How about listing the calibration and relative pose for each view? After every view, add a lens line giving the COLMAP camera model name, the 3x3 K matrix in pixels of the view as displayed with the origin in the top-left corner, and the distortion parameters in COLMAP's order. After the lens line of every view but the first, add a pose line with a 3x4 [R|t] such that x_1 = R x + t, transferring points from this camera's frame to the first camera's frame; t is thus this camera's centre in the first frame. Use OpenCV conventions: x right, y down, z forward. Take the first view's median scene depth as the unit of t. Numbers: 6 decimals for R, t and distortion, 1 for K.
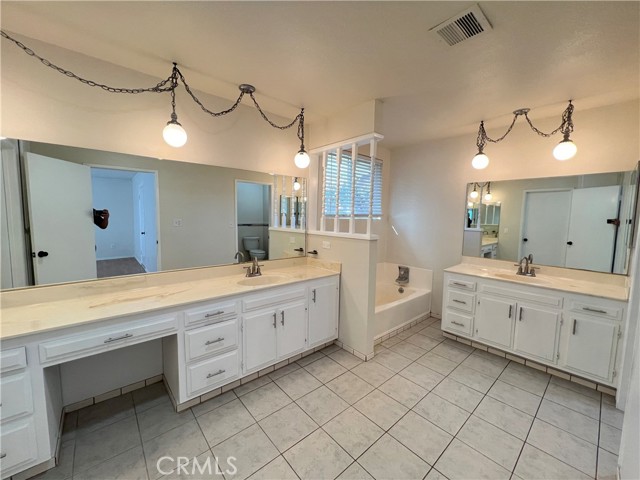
lens RADIAL K [[254.4, 0, 319.2], [0, 254.4, 239.3], [0, 0, 1]] dist [-0.001210, 0.000534]
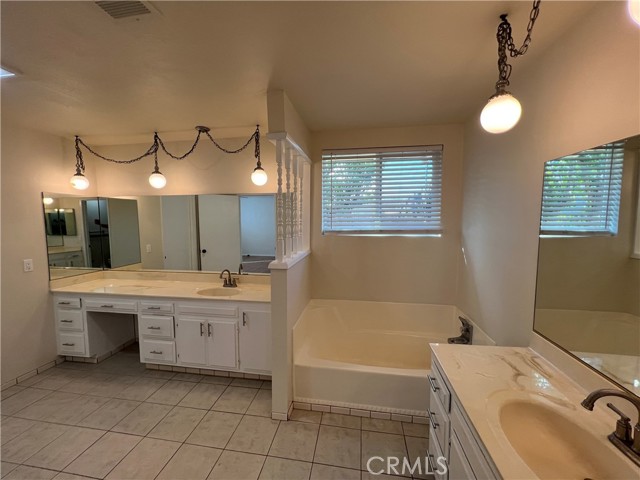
lens RADIAL K [[254.4, 0, 320.7], [0, 254.4, 239.2], [0, 0, 1]] dist [-0.001210, 0.000534]
pose [[0.643446, 0.044084, -0.764221, 0.970235], [-0.056253, 0.998364, 0.010228, -0.113510], [0.763421, 0.036408, 0.644874, 0.646012]]
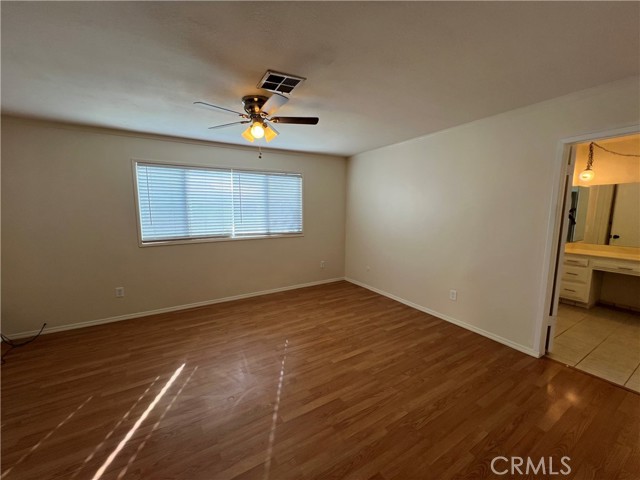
lens RADIAL K [[254.4, 0, 320.4], [0, 254.4, 240.0], [0, 0, 1]] dist [-0.001210, 0.000534]
pose [[-0.178611, 0.106596, -0.978129, 1.260763], [-0.095733, 0.987515, 0.125100, 0.073418], [0.979251, 0.115984, -0.166176, -0.885515]]
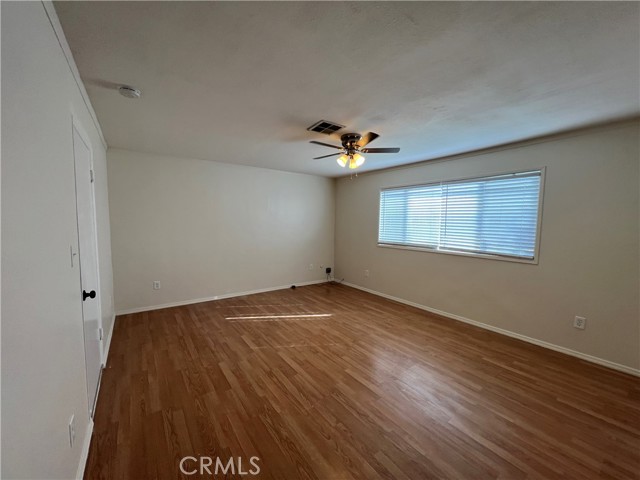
lens RADIAL K [[254.4, 0, 318.7], [0, 254.4, 237.4], [0, 0, 1]] dist [-0.001210, 0.000534]
pose [[-0.995062, -0.035518, 0.092683, 0.258505], [-0.020126, 0.986585, 0.162001, -0.022619], [-0.097193, 0.159335, -0.982428, 0.065166]]
